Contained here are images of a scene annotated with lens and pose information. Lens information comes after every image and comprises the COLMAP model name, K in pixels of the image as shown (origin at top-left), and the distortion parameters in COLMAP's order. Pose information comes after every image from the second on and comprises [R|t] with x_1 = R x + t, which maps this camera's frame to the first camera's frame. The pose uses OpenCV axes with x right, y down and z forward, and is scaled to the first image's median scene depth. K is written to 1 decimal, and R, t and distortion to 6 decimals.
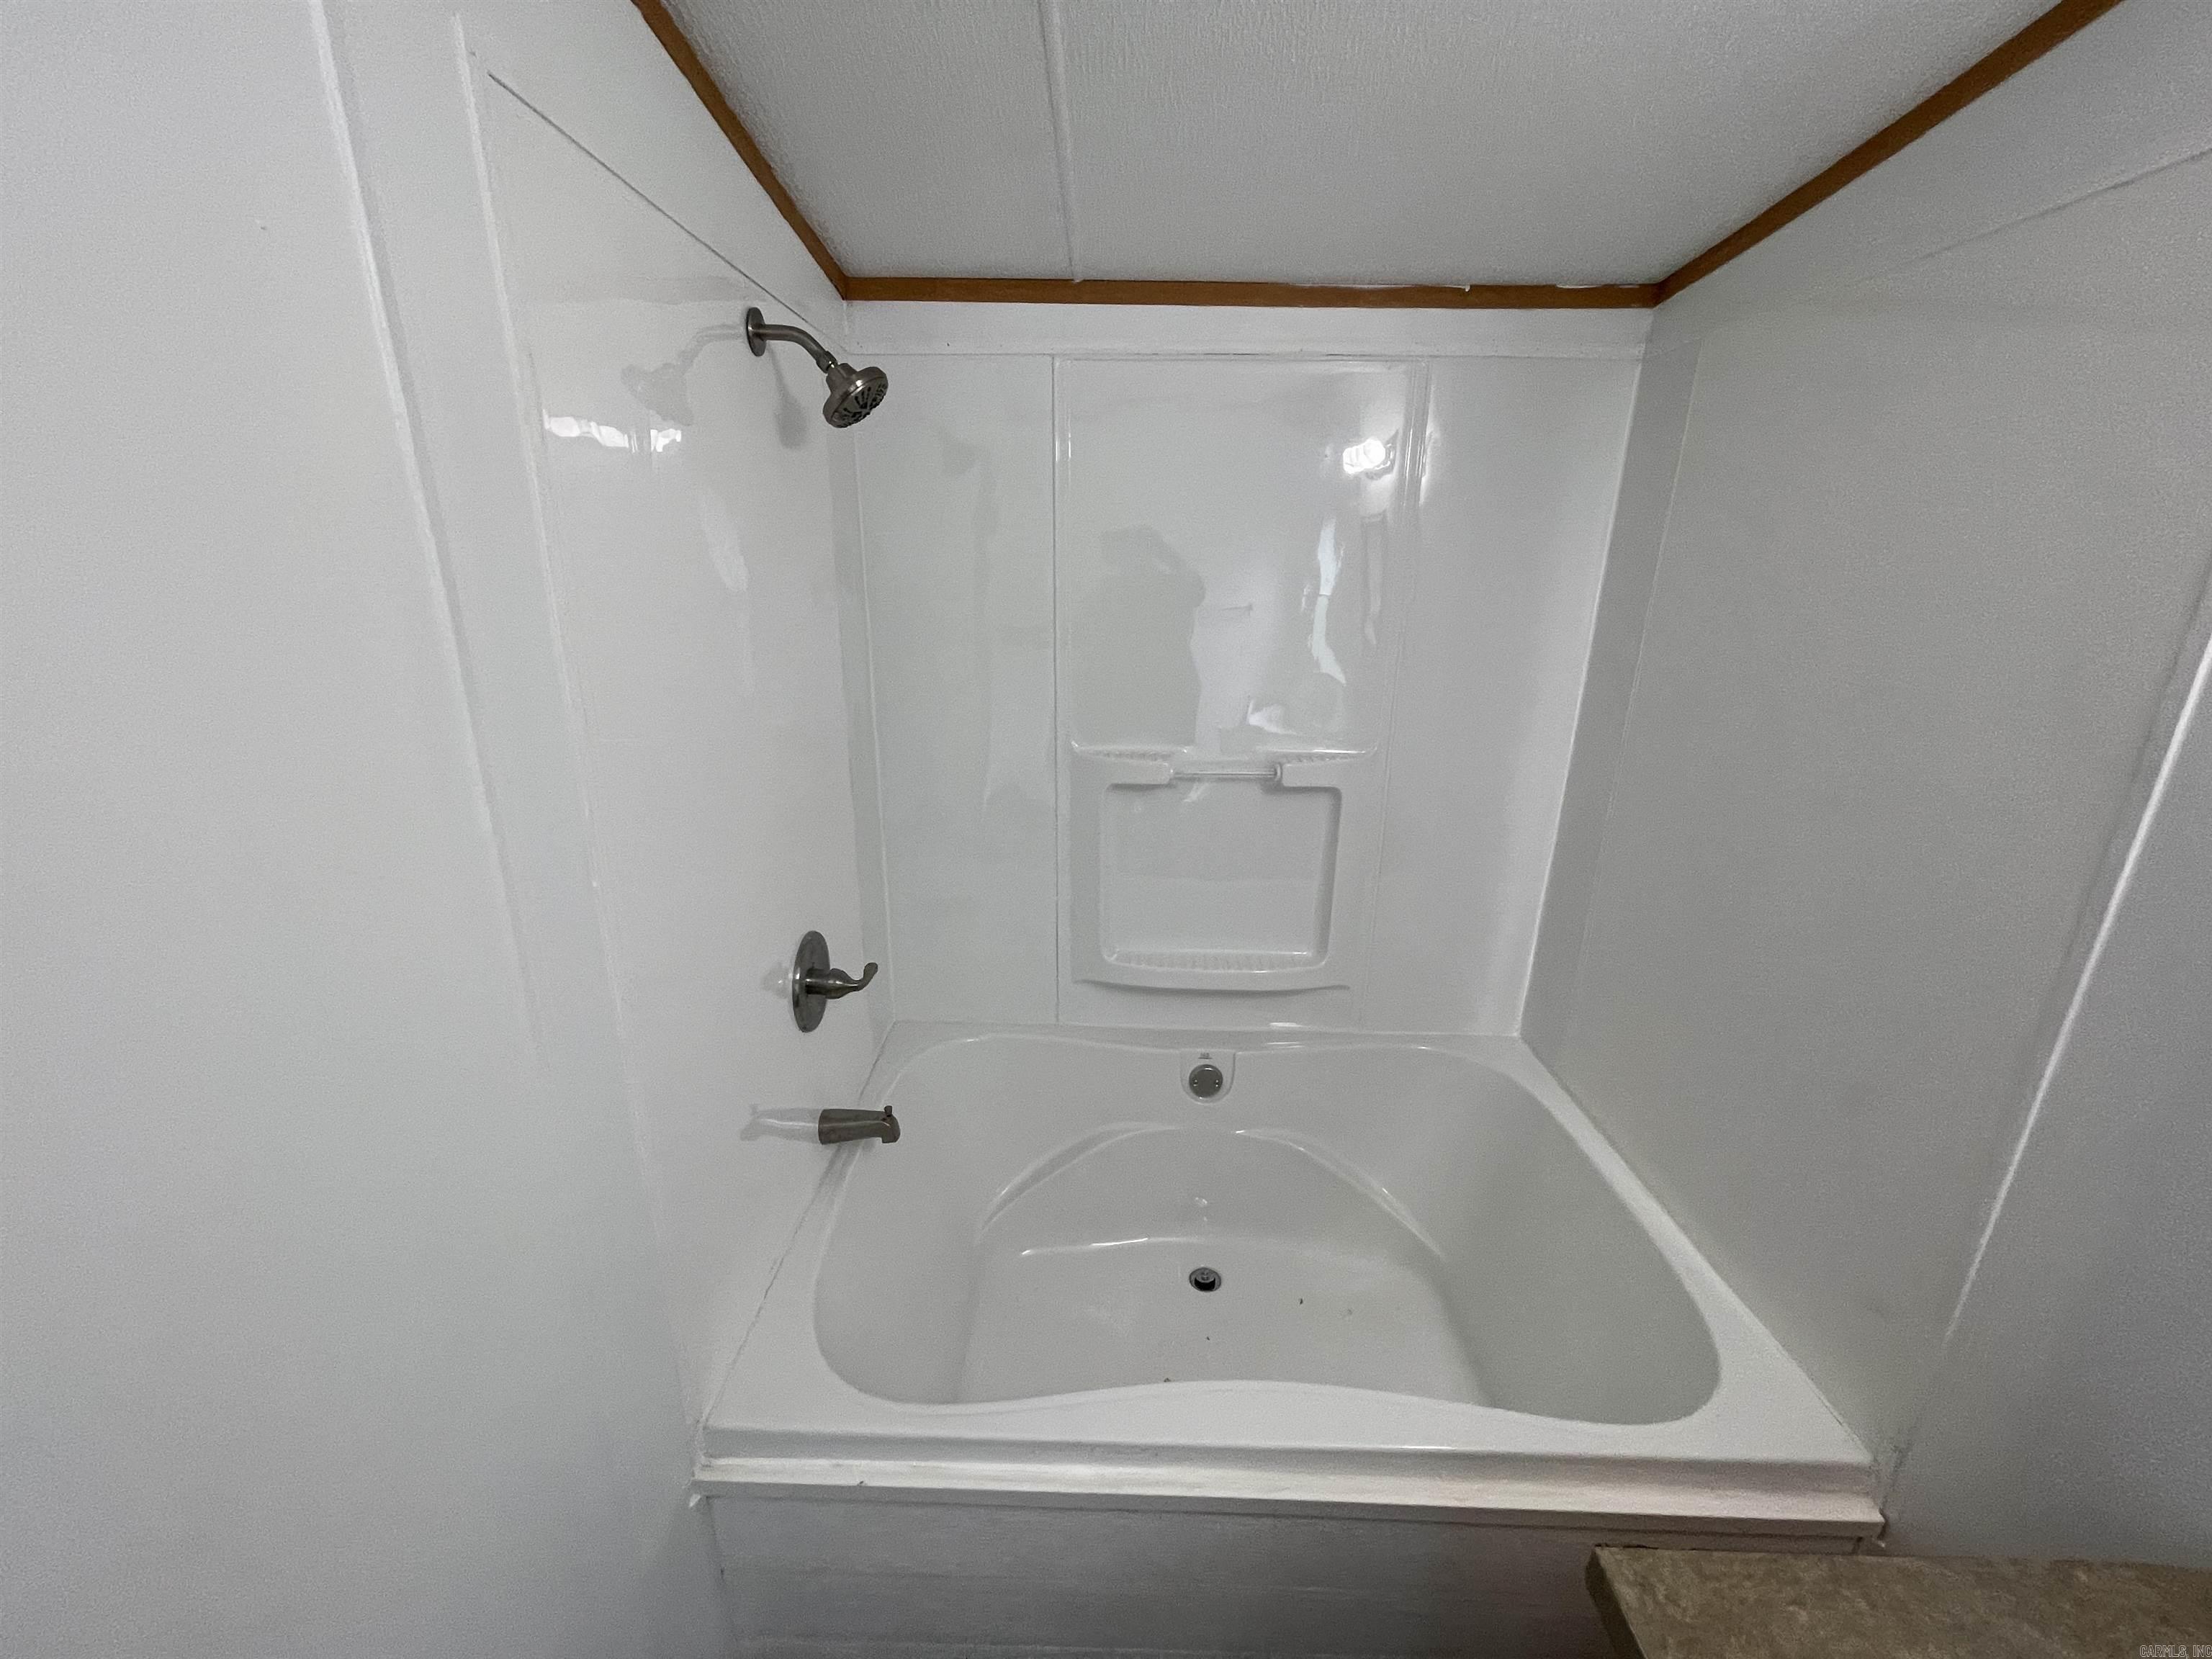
lens RADIAL K [[892.1, 0, 1097.5], [0, 892.1, 830.8], [0, 0, 1]] dist [-0.002584, 0.000422]
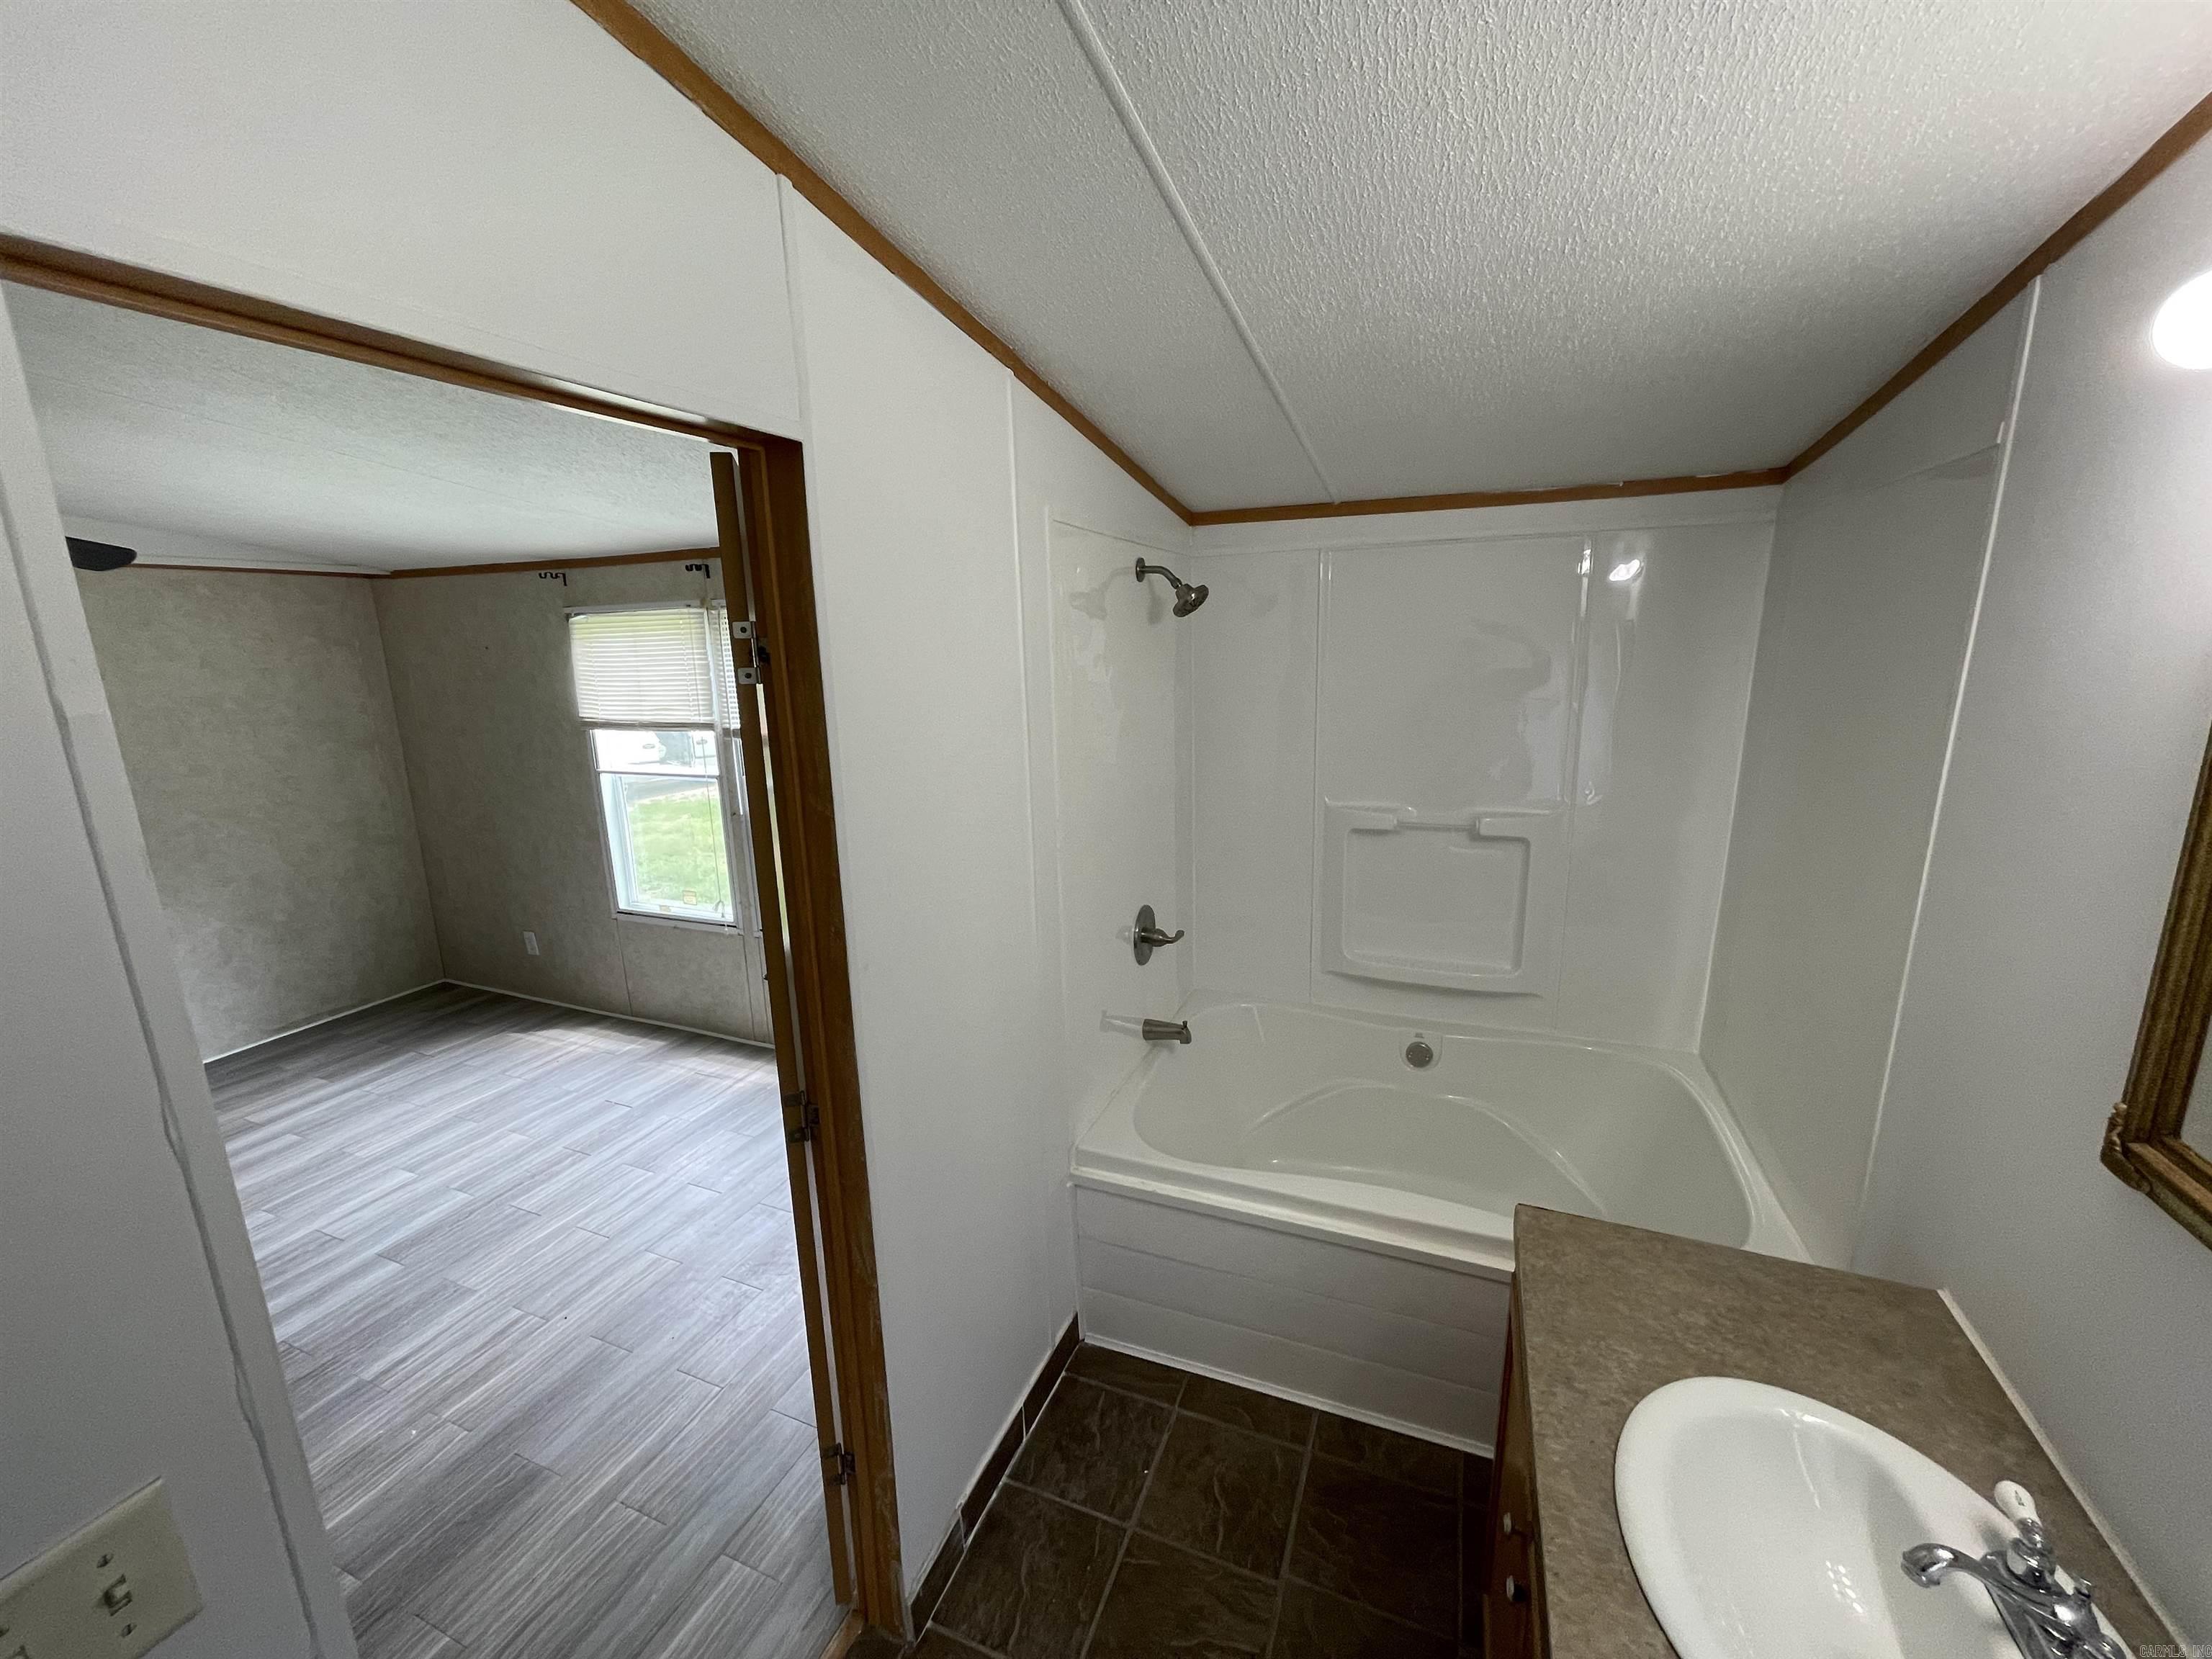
lens RADIAL K [[892.1, 0, 1102.2], [0, 892.1, 833.2], [0, 0, 1]] dist [-0.002584, 0.000422]
pose [[0.935806, 0.042465, -0.349949, 0.166061], [-0.068761, 0.995638, -0.063057, 0.085323], [0.345745, 0.083072, 0.934644, -0.556509]]
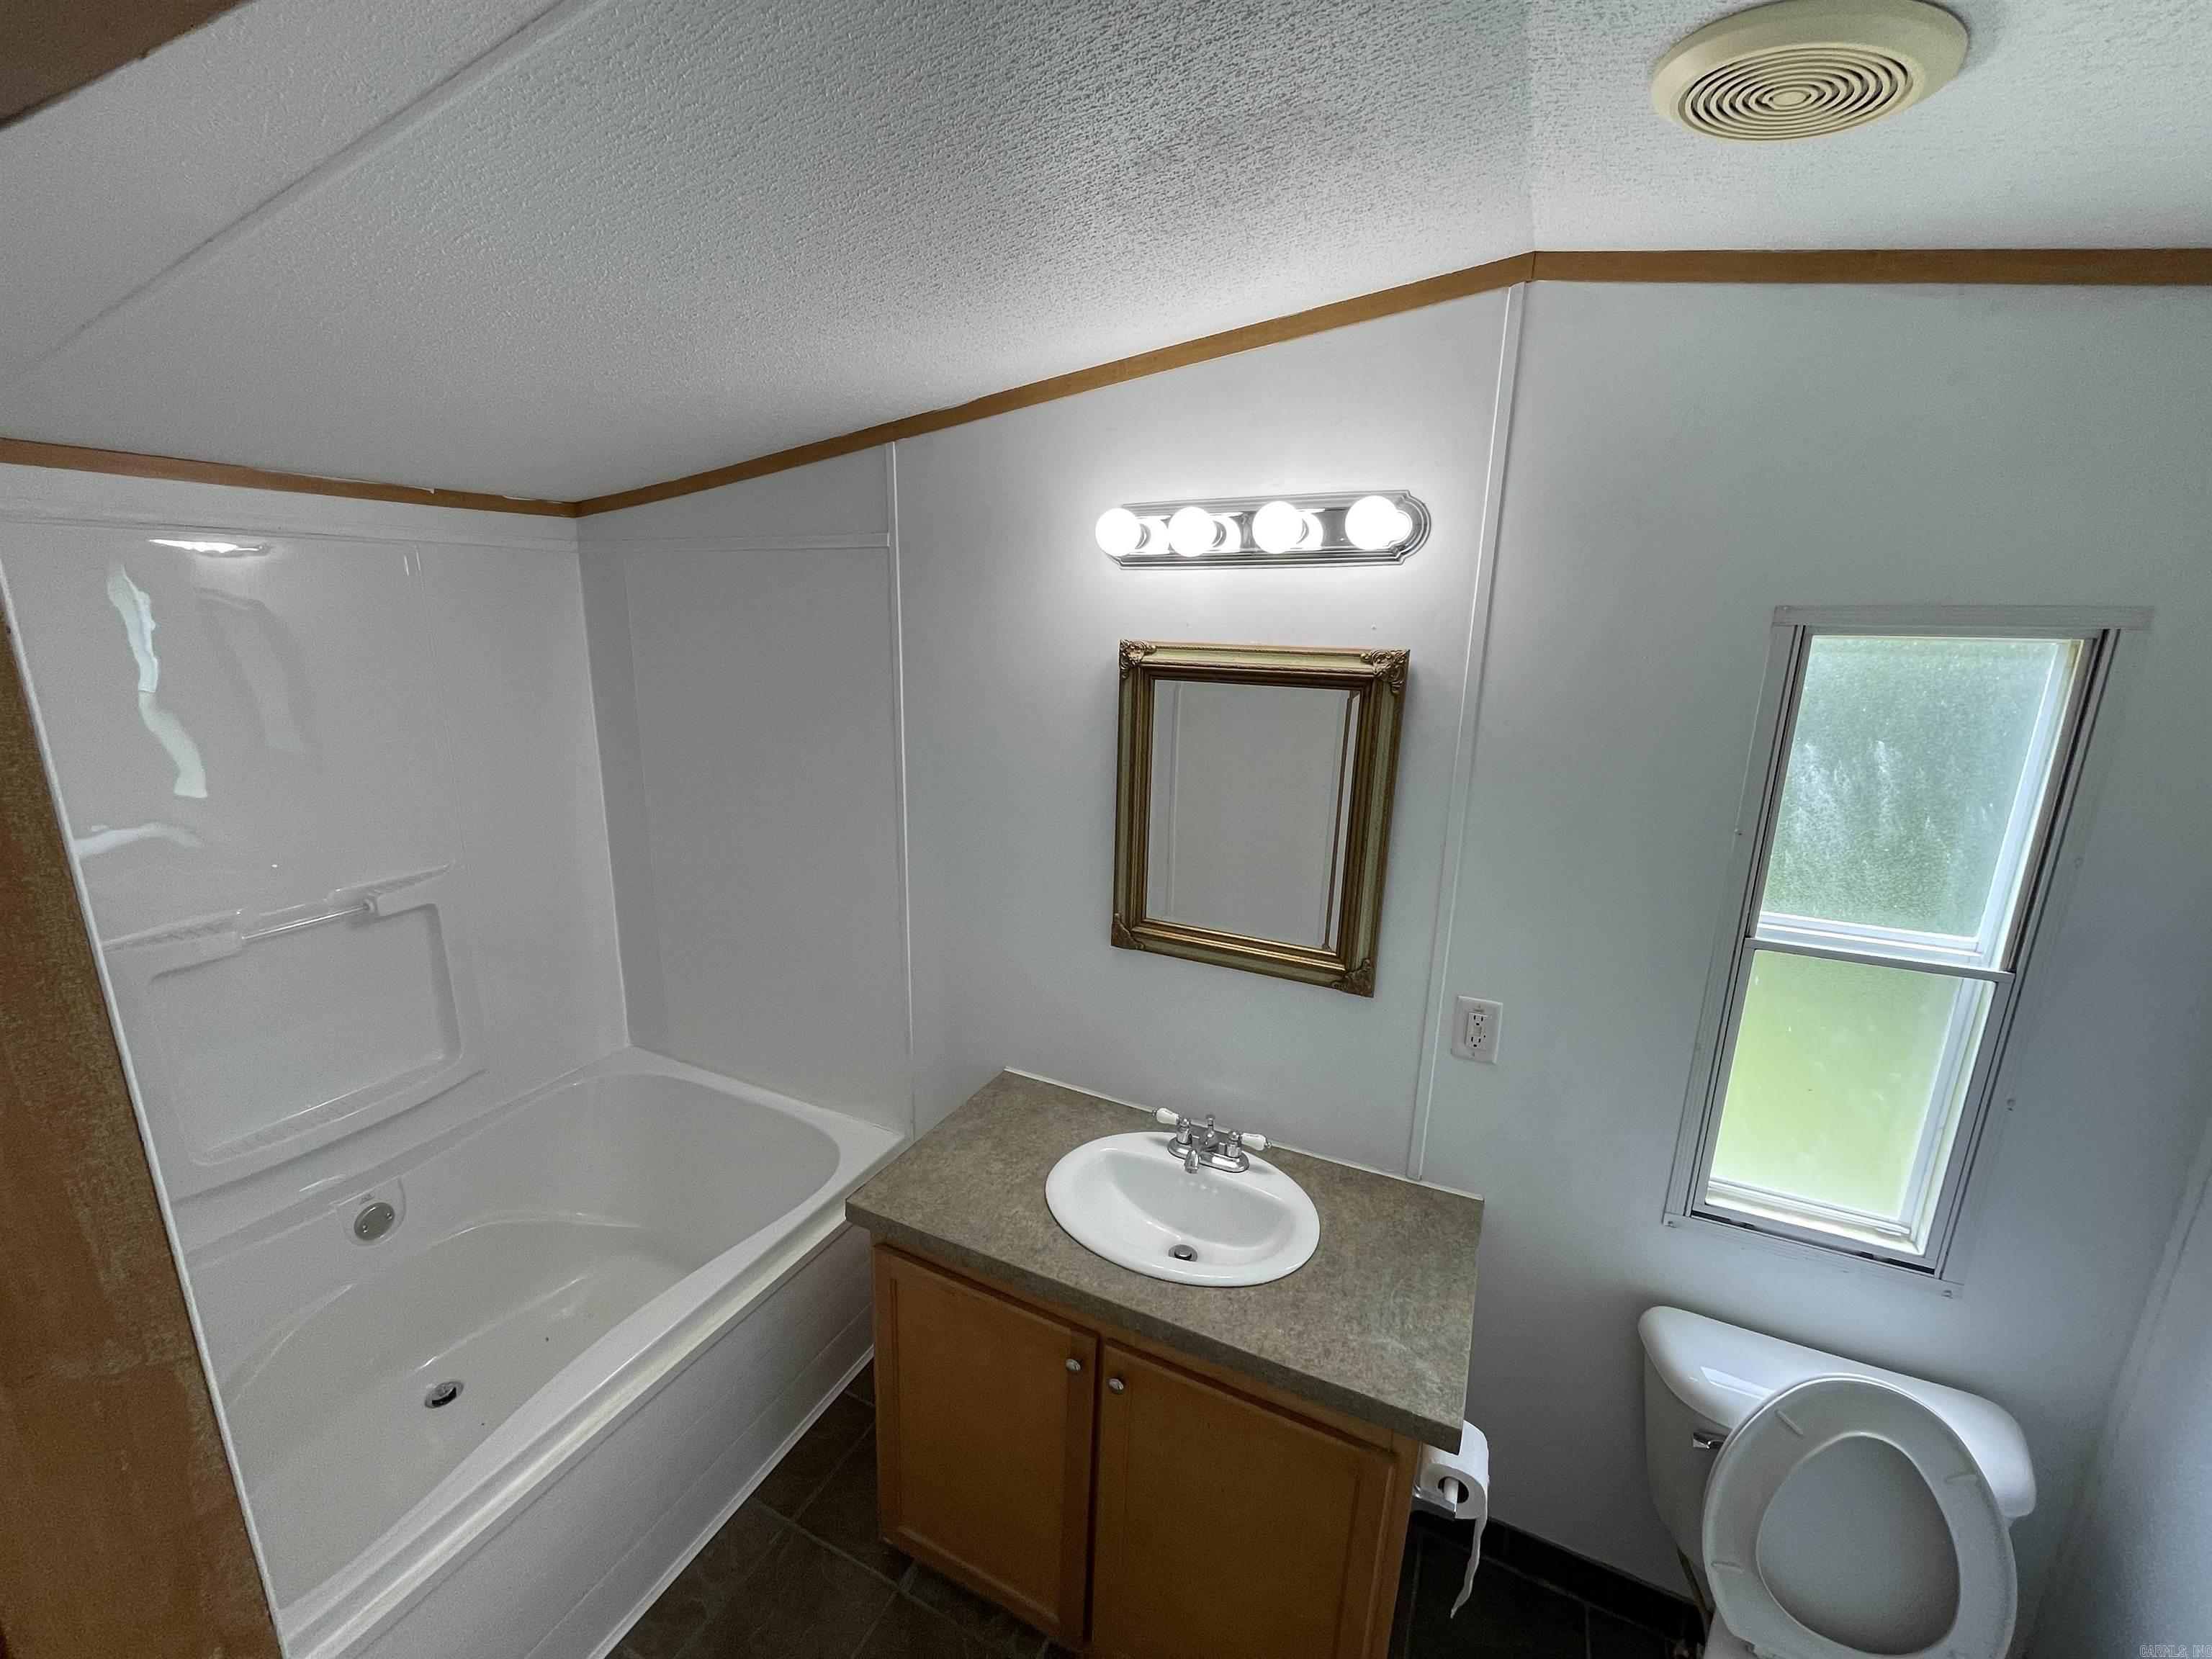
lens RADIAL K [[892.1, 0, 1095.9], [0, 892.1, 829.4], [0, 0, 1]] dist [-0.002584, 0.000422]
pose [[0.421314, -0.226085, 0.878283, -0.401459], [0.255925, 0.958708, 0.124020, -0.073431], [-0.870056, 0.172523, 0.461778, -0.306213]]
